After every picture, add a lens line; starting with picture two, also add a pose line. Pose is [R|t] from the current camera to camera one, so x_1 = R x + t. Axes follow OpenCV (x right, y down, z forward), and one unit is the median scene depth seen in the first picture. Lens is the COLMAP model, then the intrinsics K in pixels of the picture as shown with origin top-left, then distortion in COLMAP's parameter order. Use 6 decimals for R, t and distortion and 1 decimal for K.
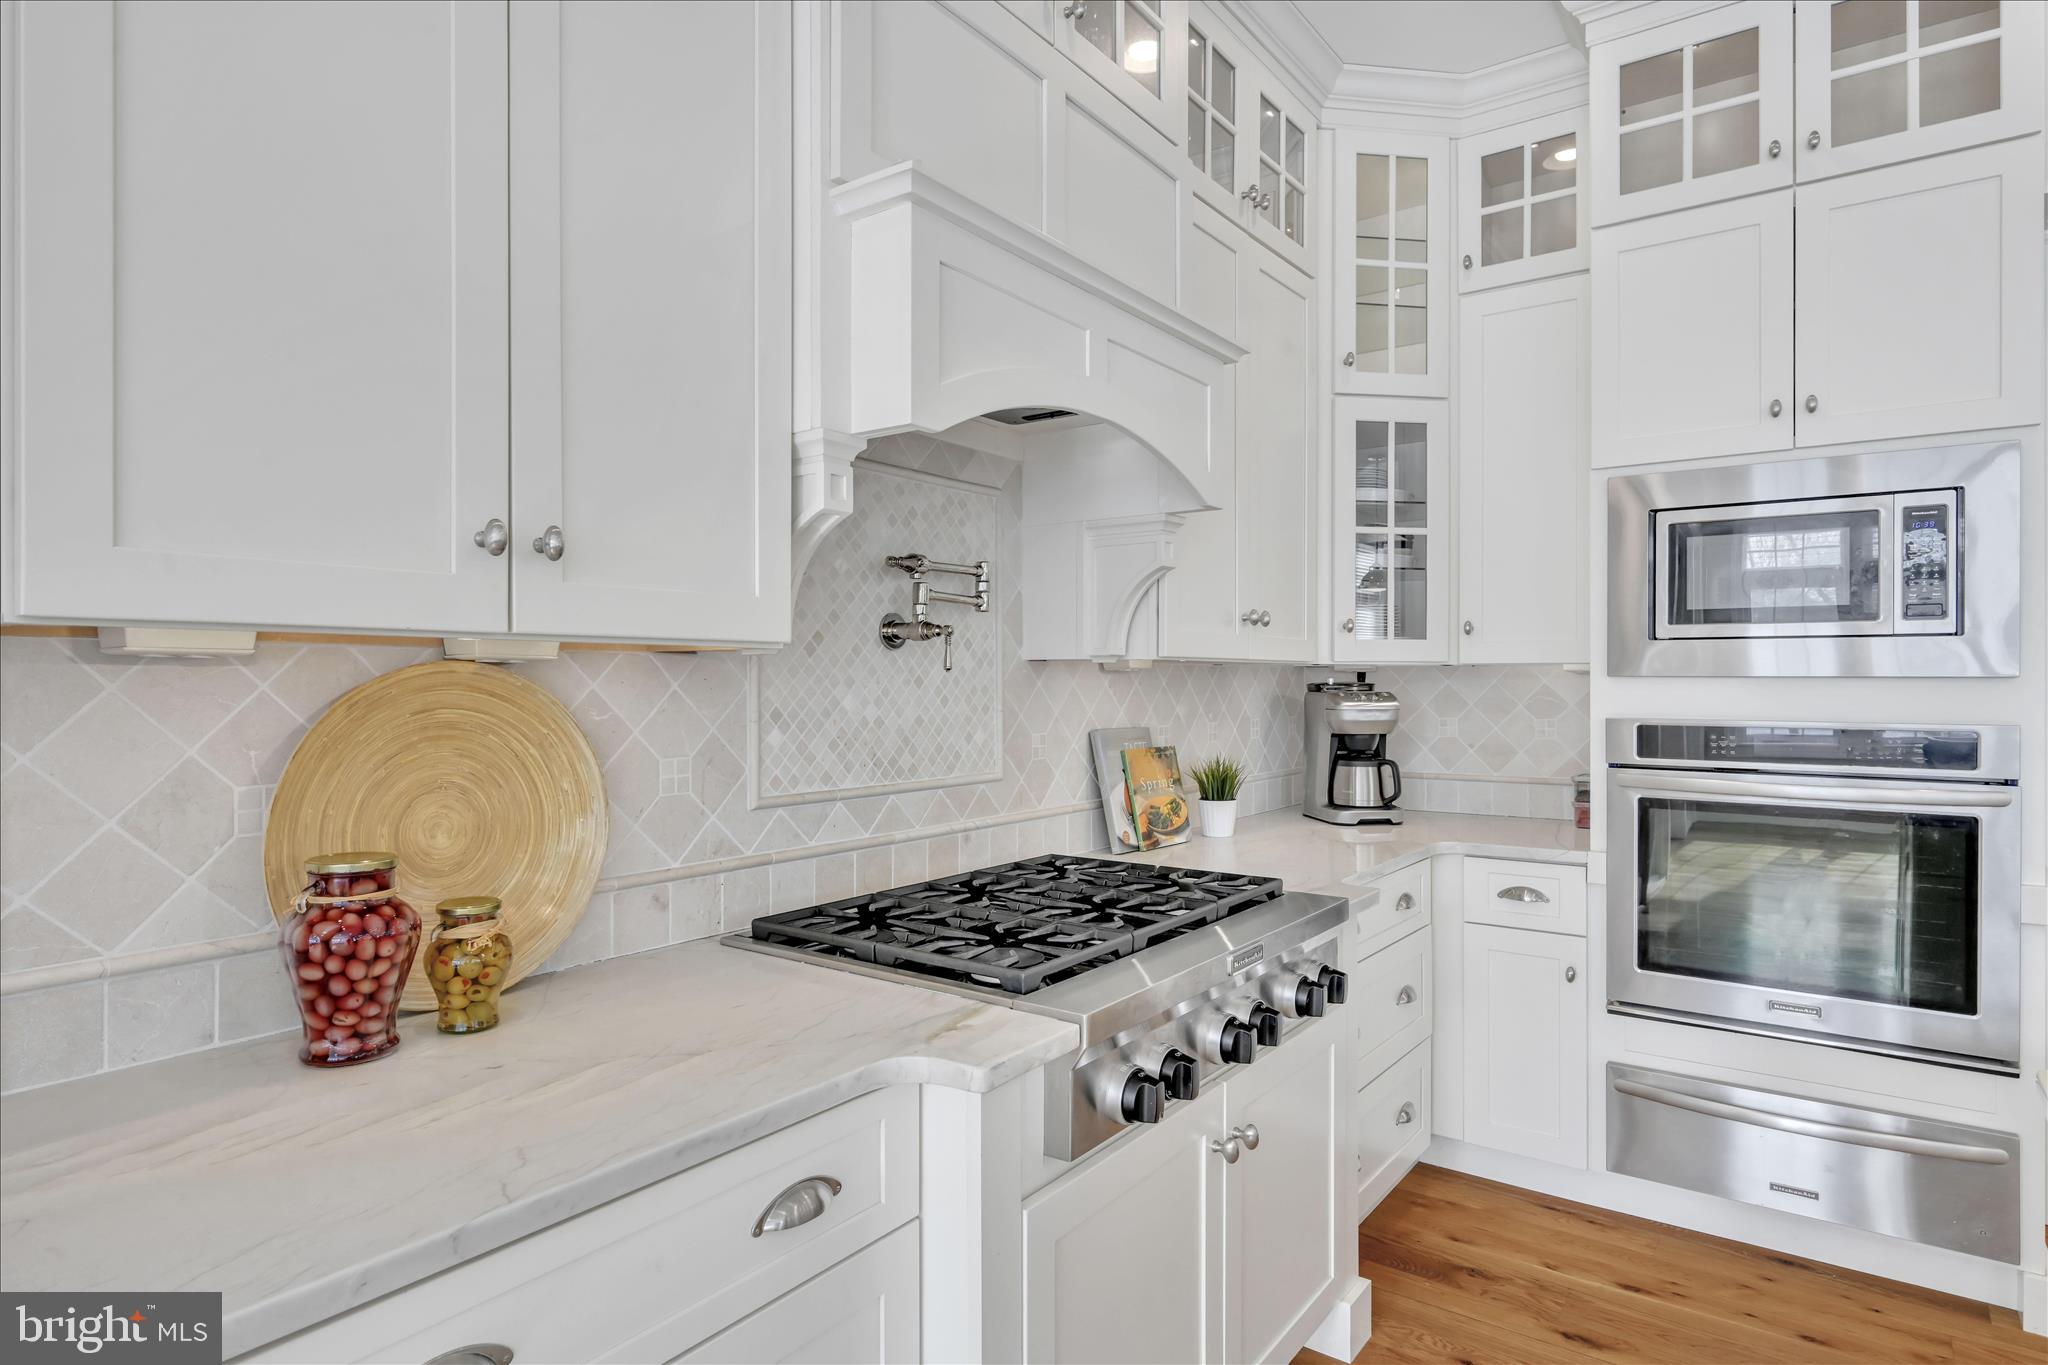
lens RADIAL K [[1109.3, 0, 1019.5], [0, 1109.3, 679.5], [0, 0, 1]] dist [-0.004749, -0.001556]
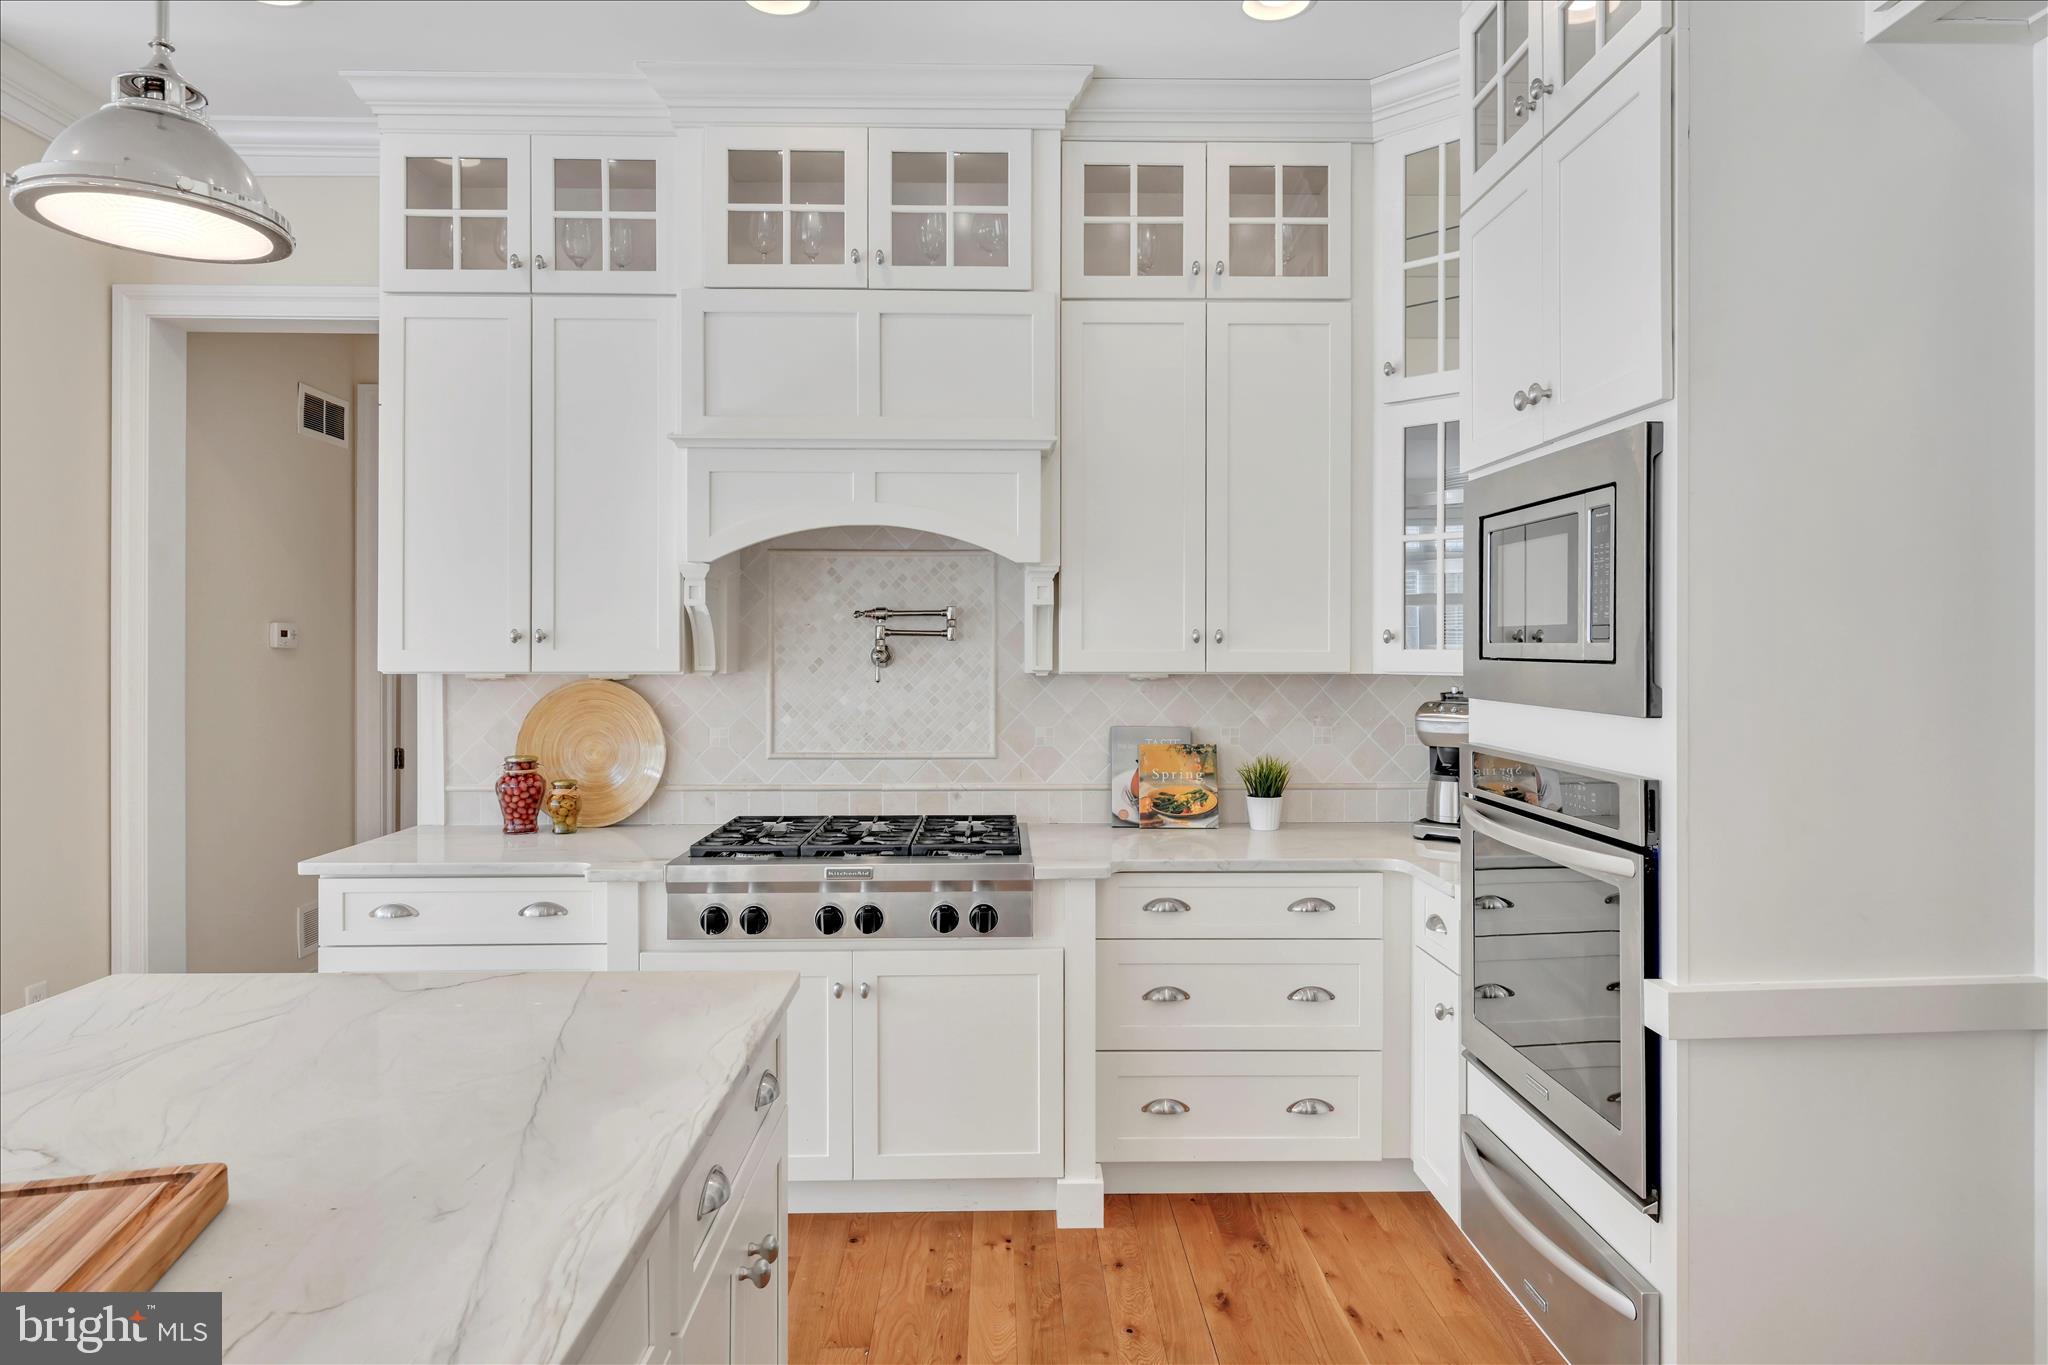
lens RADIAL K [[1195.2, 0, 1033.8], [0, 1195.2, 651.3], [0, 0, 1]] dist [-0.001688, 0.000417]
pose [[0.618631, 0.002299, -0.785678, 1.242368], [0.000591, 0.999994, 0.003391, -0.050972], [0.785681, -0.002562, 0.618626, 0.110726]]
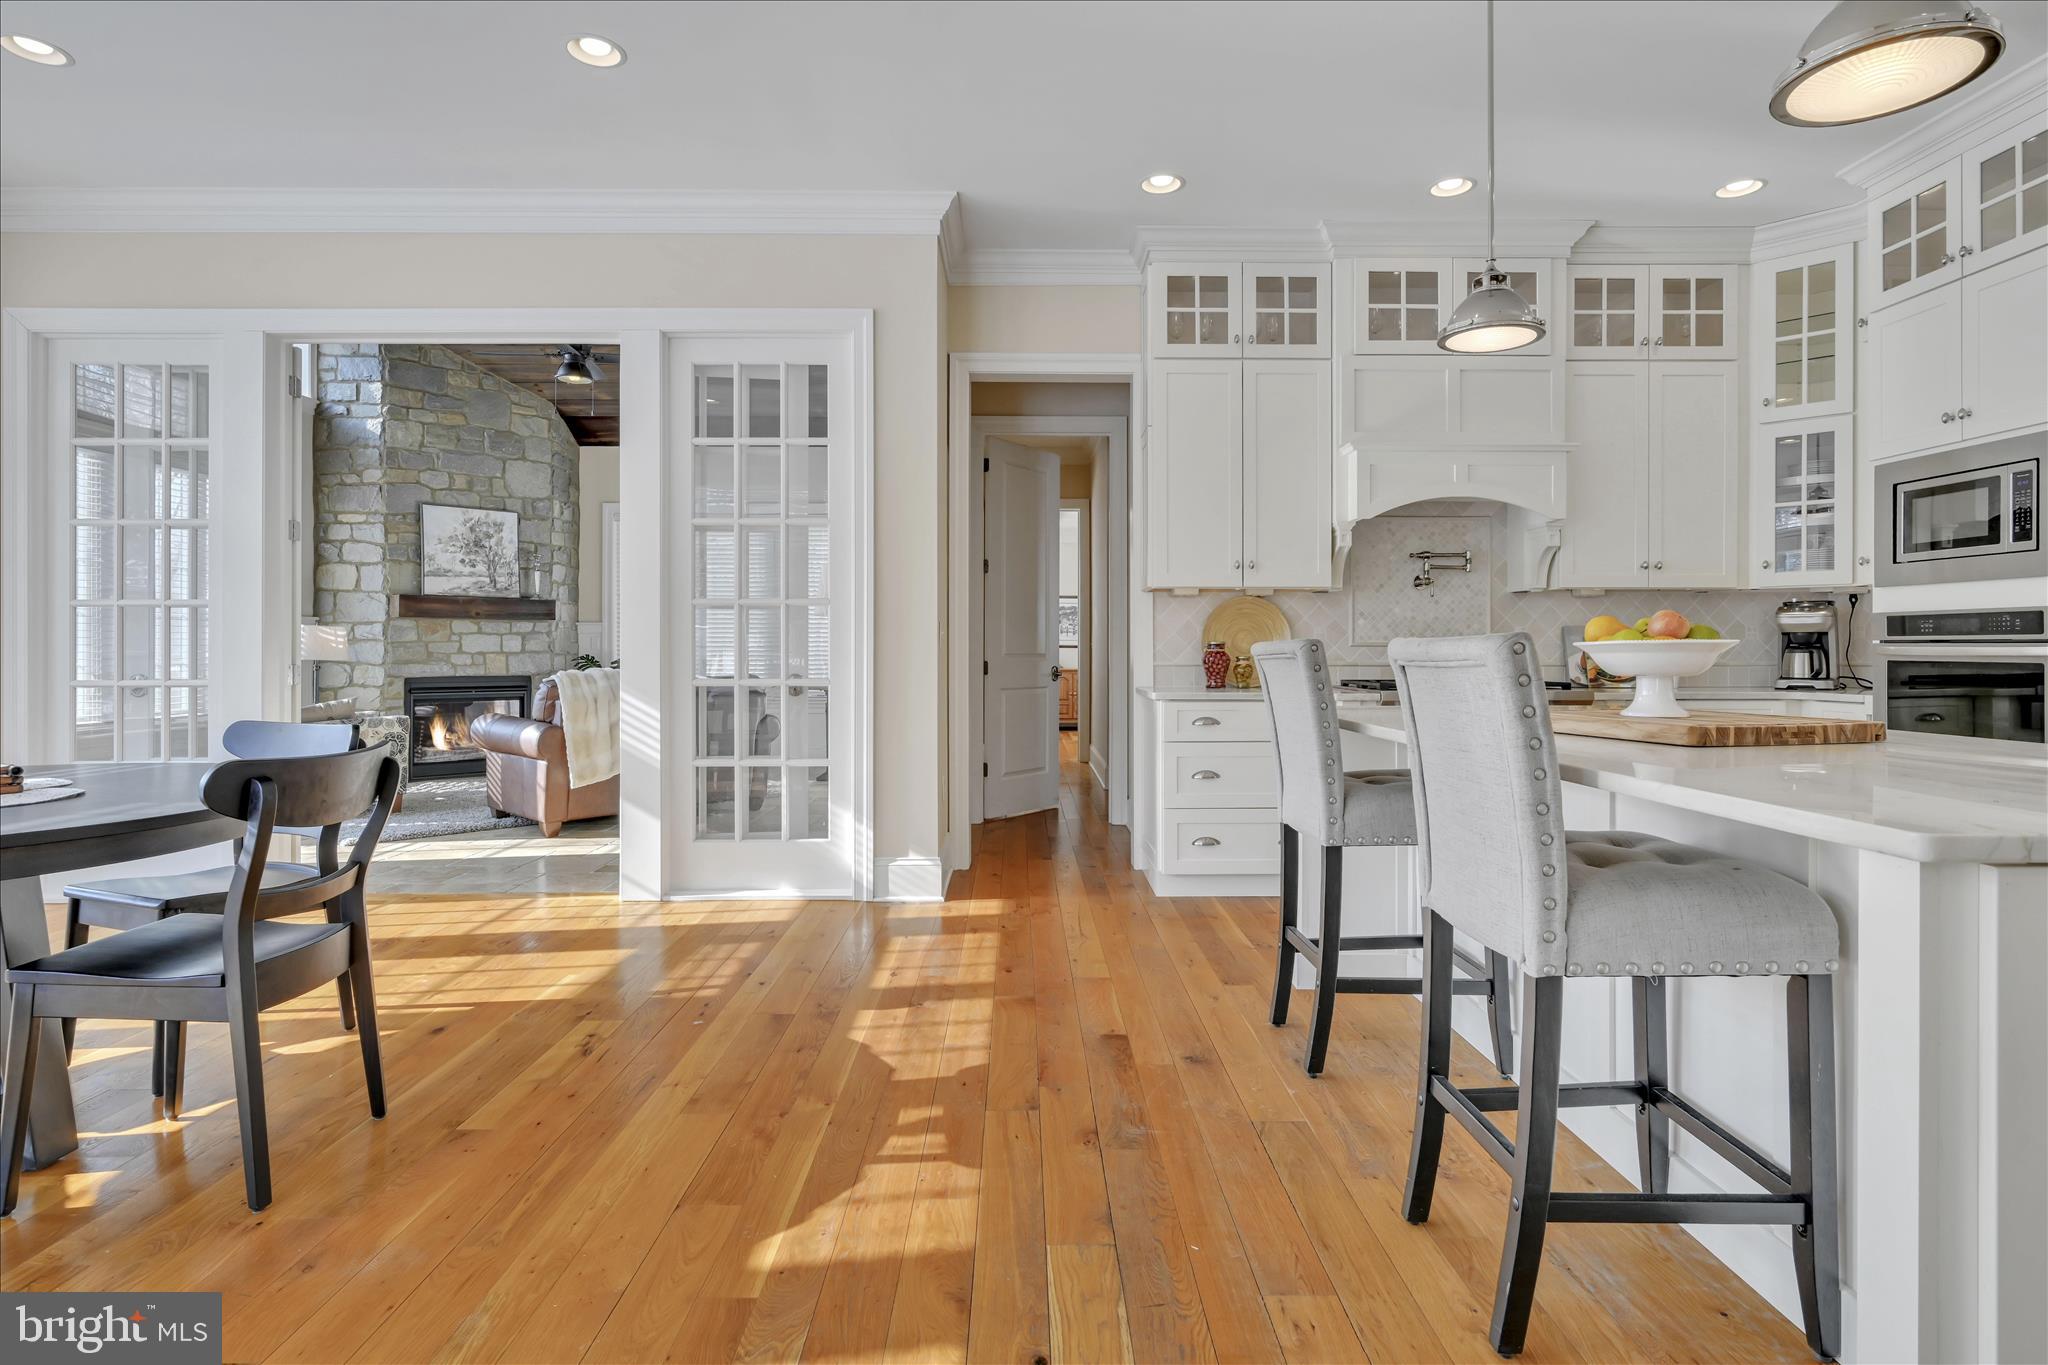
lens RADIAL K [[1032.8, 0, 1036.3], [0, 1032.8, 652.6], [0, 0, 1]] dist [-0.002311, 0.001450]
pose [[0.608276, 0.003248, -0.793719, 1.123410], [0.000874, 0.999988, 0.004761, 0.096819], [0.793725, -0.003590, 0.608266, -1.037125]]
